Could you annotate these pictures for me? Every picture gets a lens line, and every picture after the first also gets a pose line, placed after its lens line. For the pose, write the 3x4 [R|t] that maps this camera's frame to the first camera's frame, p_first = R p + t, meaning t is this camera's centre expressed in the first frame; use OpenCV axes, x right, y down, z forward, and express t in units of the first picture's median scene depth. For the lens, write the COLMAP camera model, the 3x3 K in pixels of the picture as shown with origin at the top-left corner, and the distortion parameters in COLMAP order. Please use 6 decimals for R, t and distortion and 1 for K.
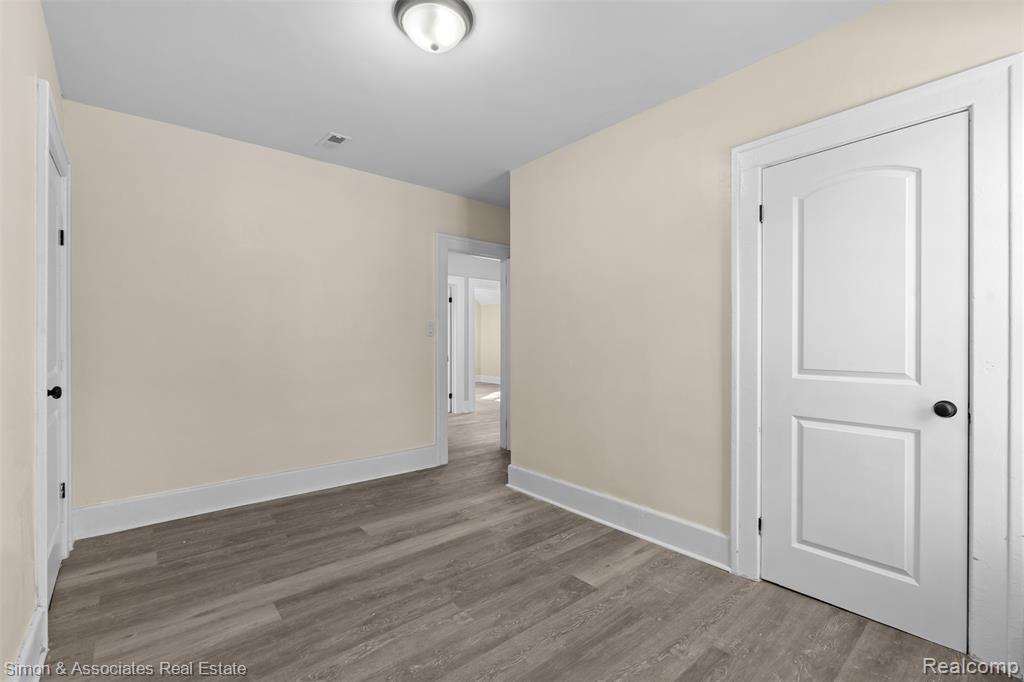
lens RADIAL K [[459.9, 0, 503.9], [0, 459.9, 348.2], [0, 0, 1]] dist [-0.004991, 0.000278]
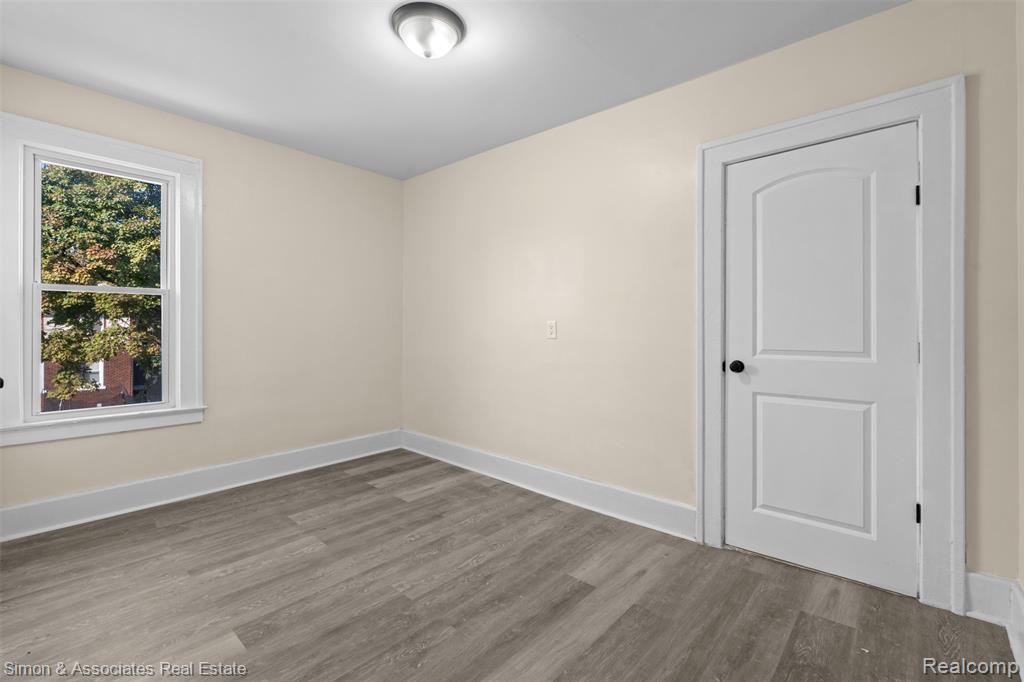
lens RADIAL K [[459.9, 0, 515.5], [0, 459.9, 331.2], [0, 0, 1]] dist [-0.004991, 0.000278]
pose [[-0.987026, 0.002069, -0.160546, -0.170949], [-0.001697, 0.999727, 0.023319, -0.029097], [0.160551, 0.023289, -0.986753, 1.962633]]
